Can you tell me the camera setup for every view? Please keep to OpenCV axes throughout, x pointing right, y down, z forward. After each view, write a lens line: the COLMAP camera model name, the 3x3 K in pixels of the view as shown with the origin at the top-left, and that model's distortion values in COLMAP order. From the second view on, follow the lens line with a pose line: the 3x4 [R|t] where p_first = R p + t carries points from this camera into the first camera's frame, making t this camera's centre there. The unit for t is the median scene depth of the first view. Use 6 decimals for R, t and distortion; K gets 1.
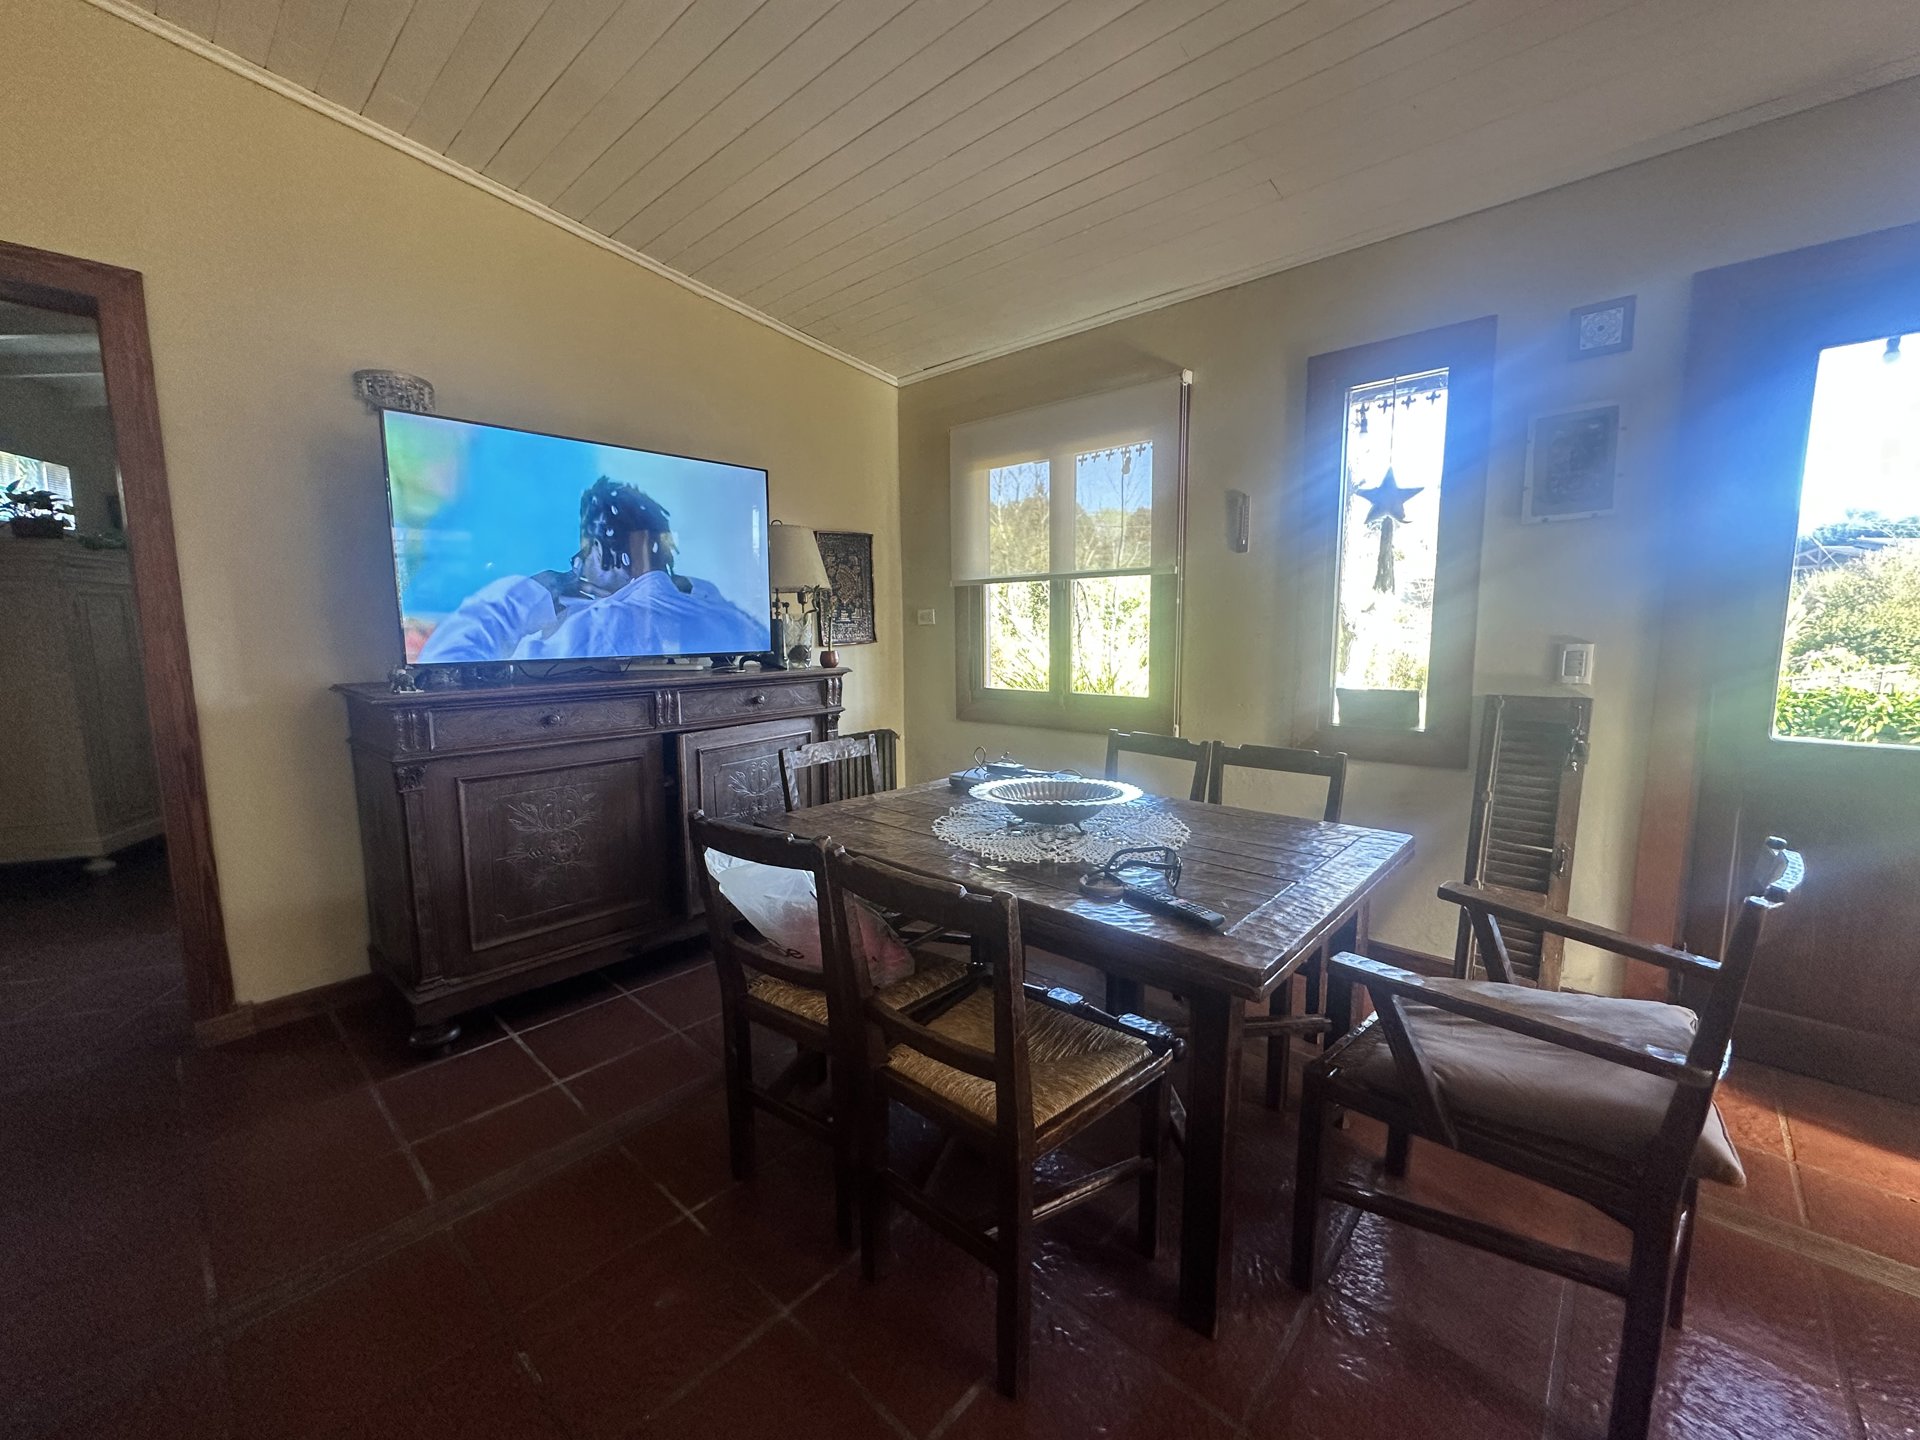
lens RADIAL K [[765.0, 0, 962.5], [0, 765.0, 717.7], [0, 0, 1]] dist [-0.002277, 0.000147]
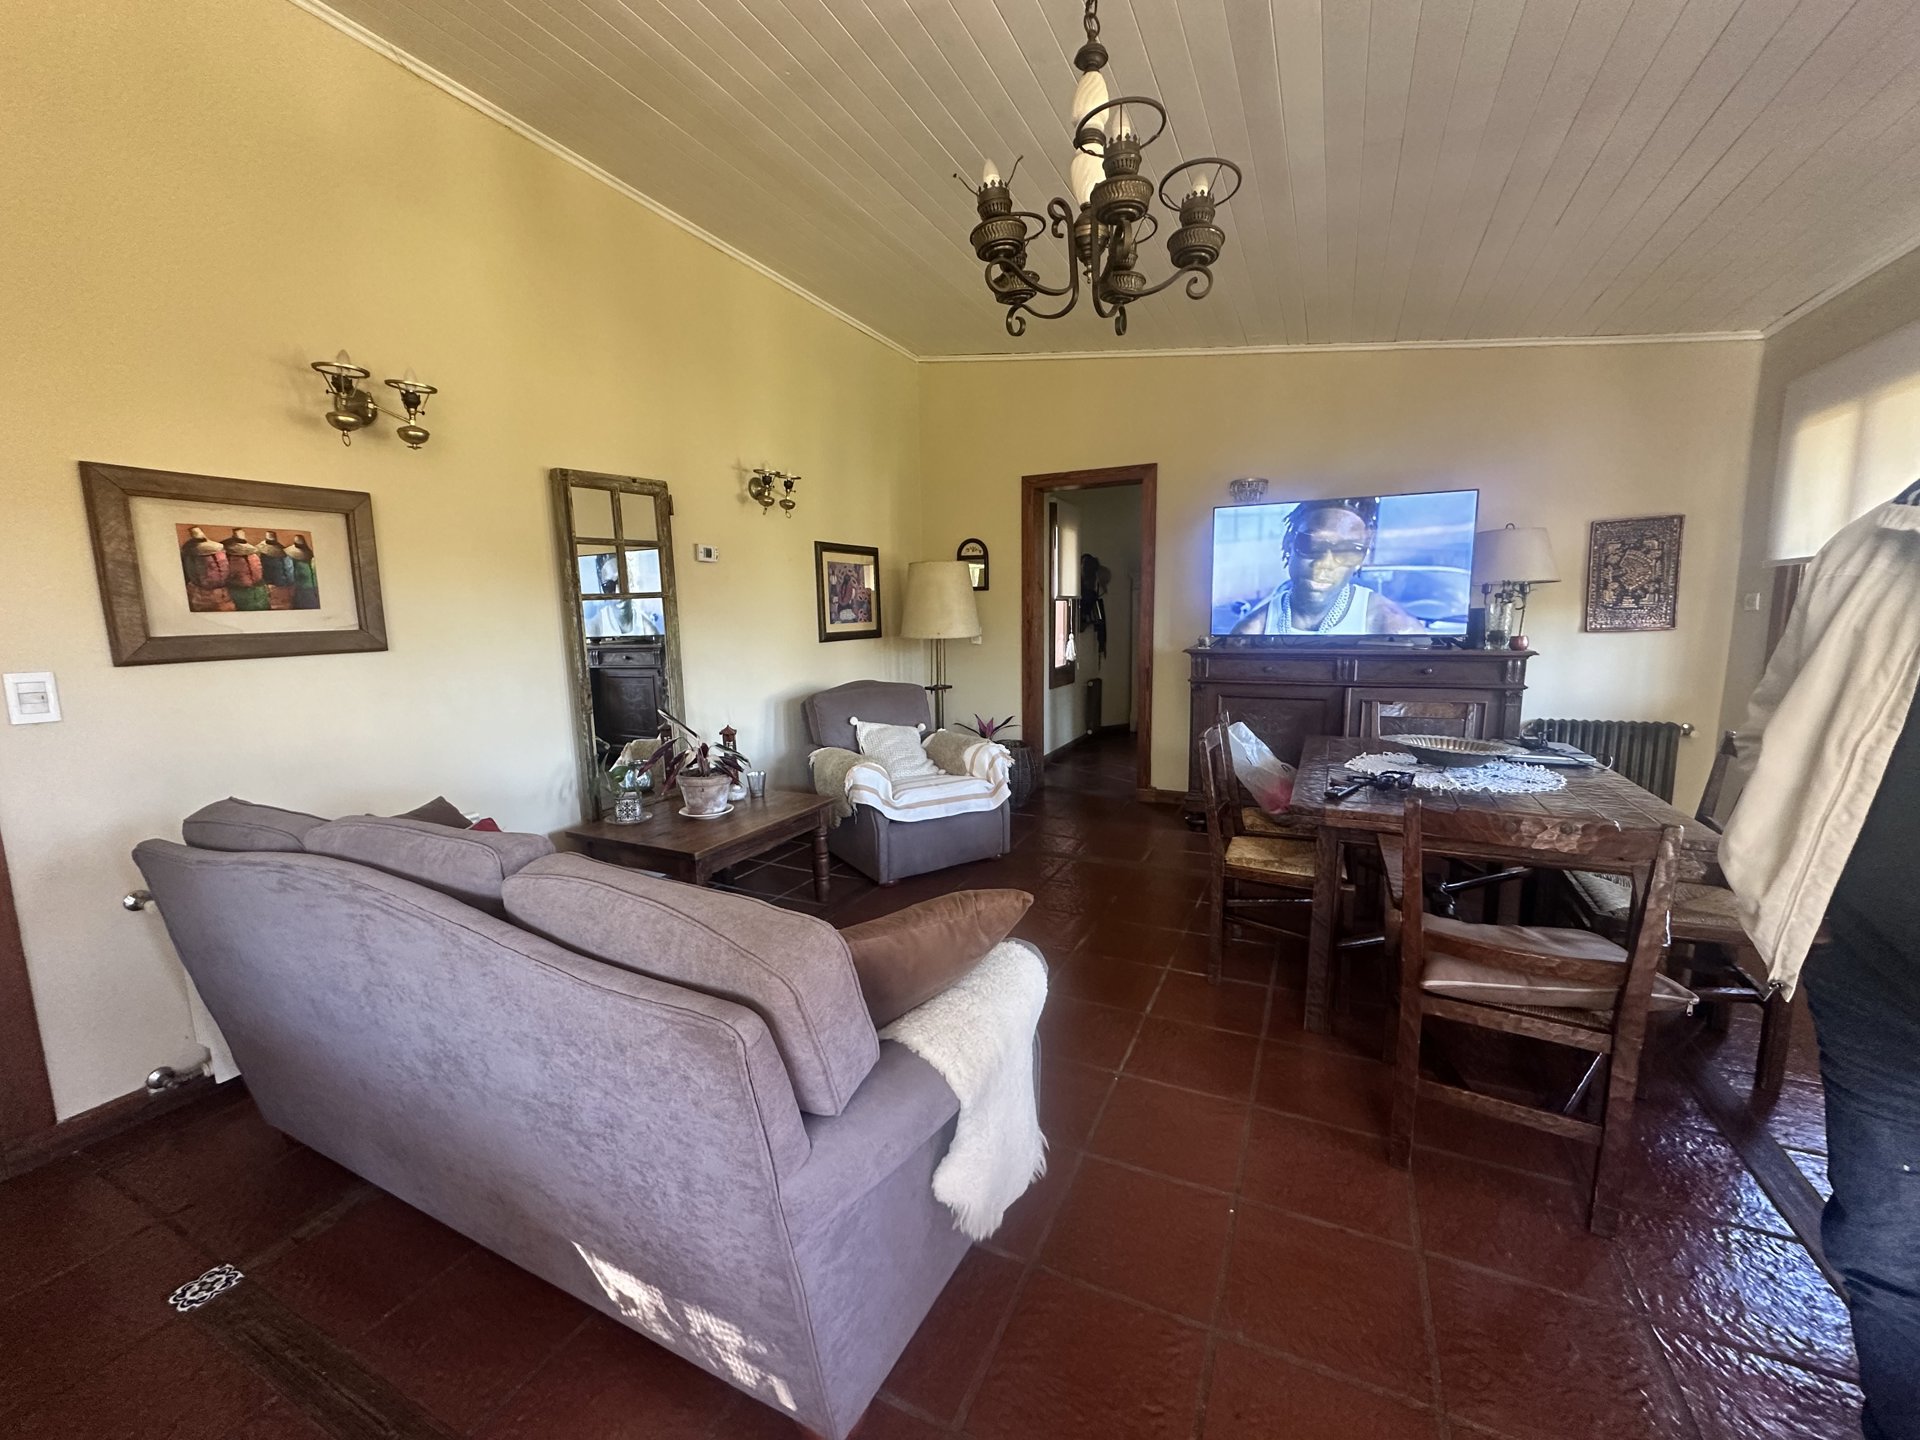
lens RADIAL K [[765.0, 0, 962.5], [0, 765.0, 717.7], [0, 0, 1]] dist [-0.002277, 0.000147]
pose [[0.284726, 0.136540, -0.948835, 0.562939], [-0.102079, 0.988495, 0.111616, -0.006720], [0.953159, 0.065076, 0.295388, -0.110140]]
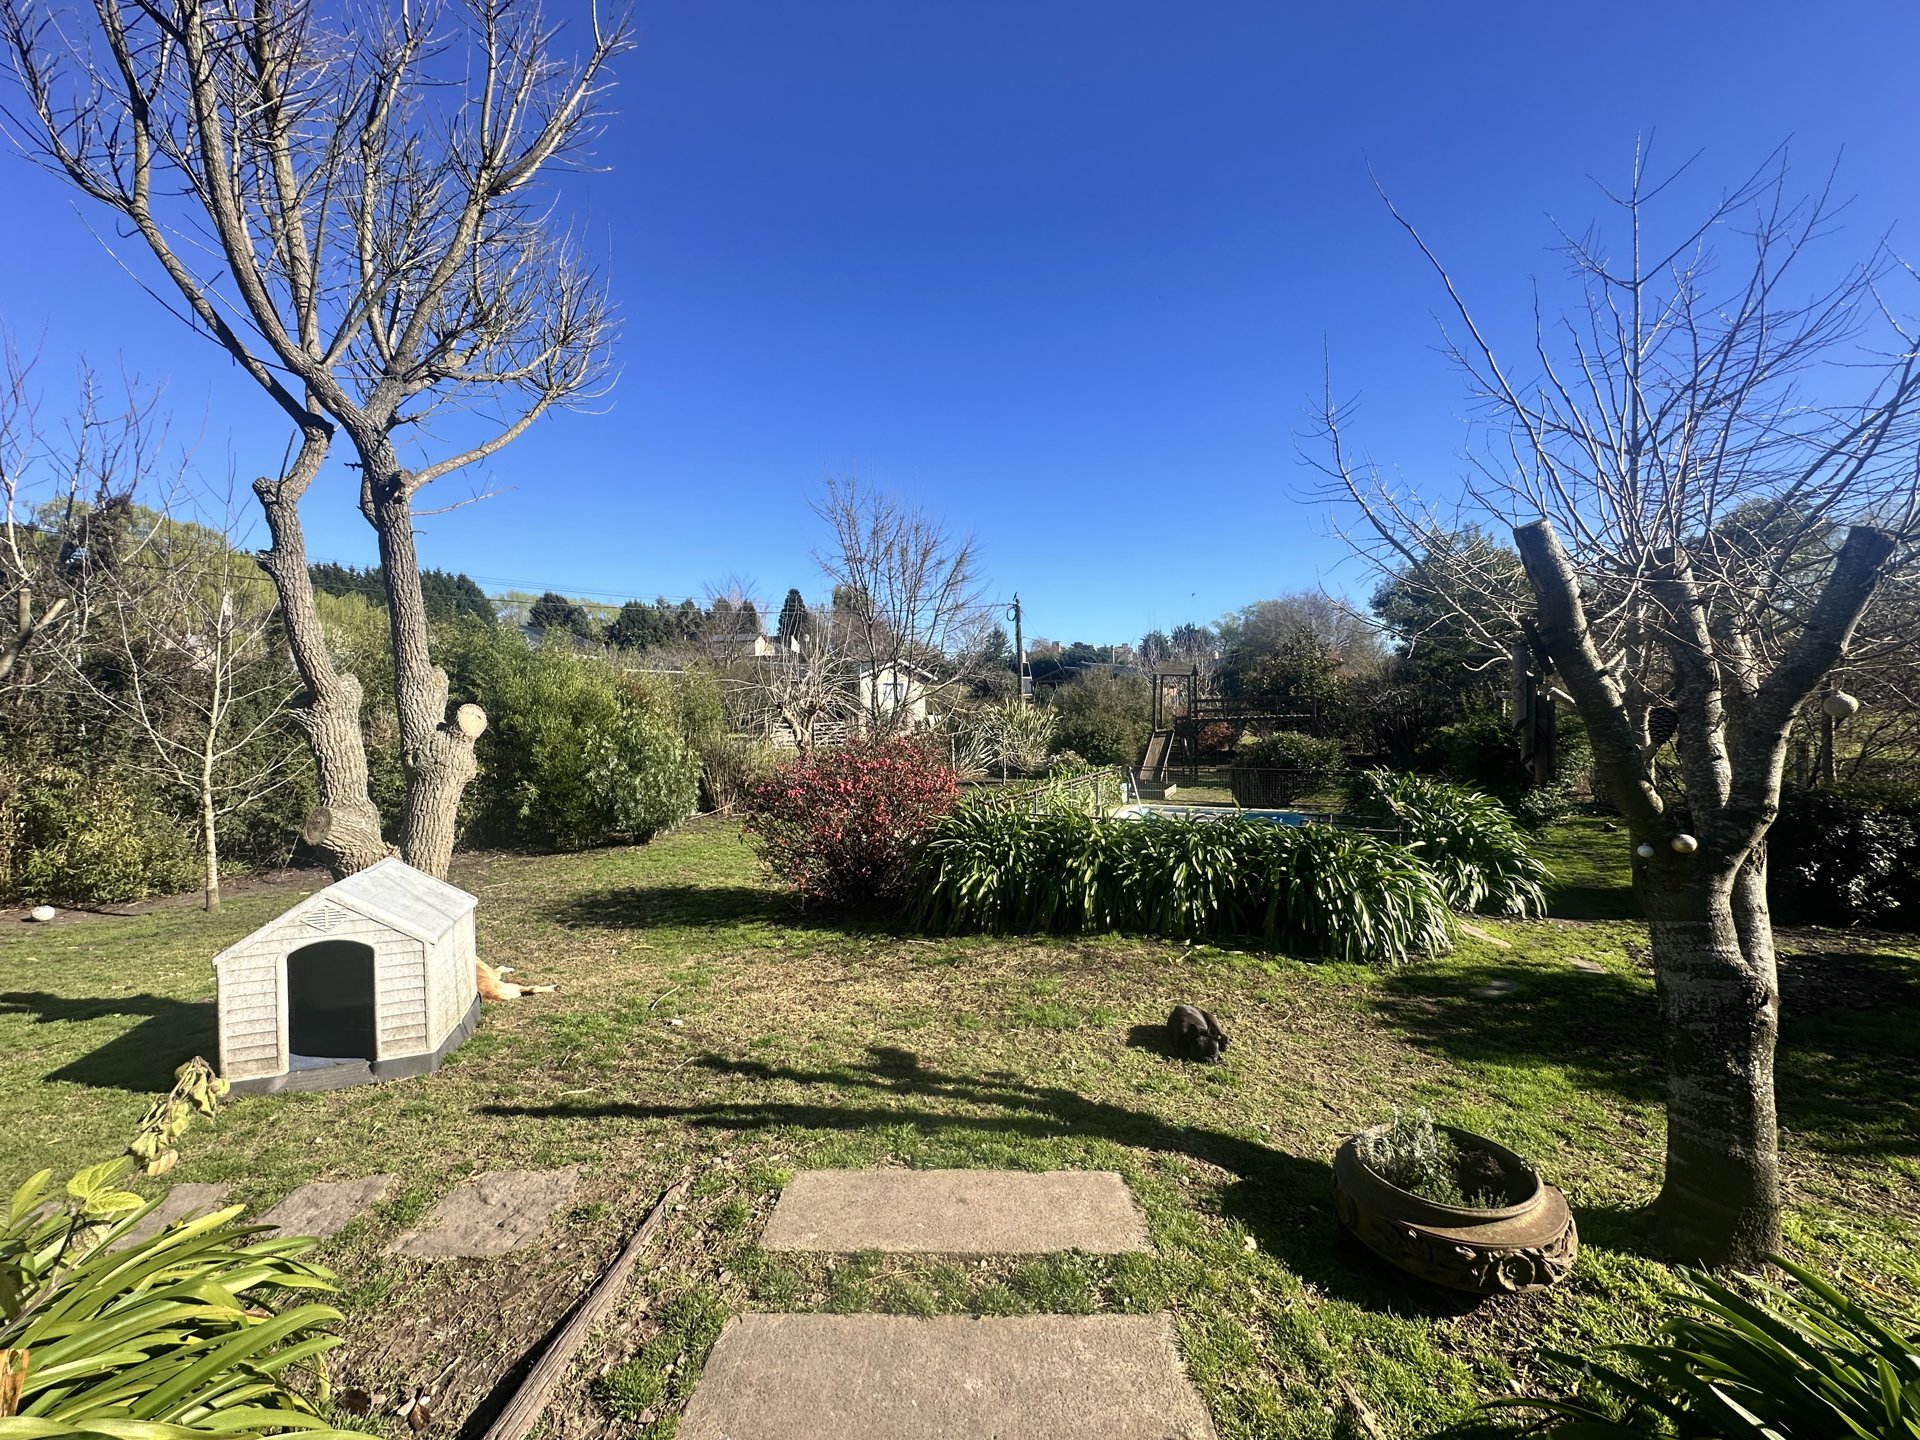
lens RADIAL K [[765.0, 0, 962.5], [0, 765.0, 717.7], [0, 0, 1]] dist [-0.002277, 0.000147]
pose [[0.765261, 0.004900, 0.643701, 1.061506], [0.073477, 0.992770, -0.094911, -0.154033], [-0.639513, 0.119929, 0.759369, 0.846830]]
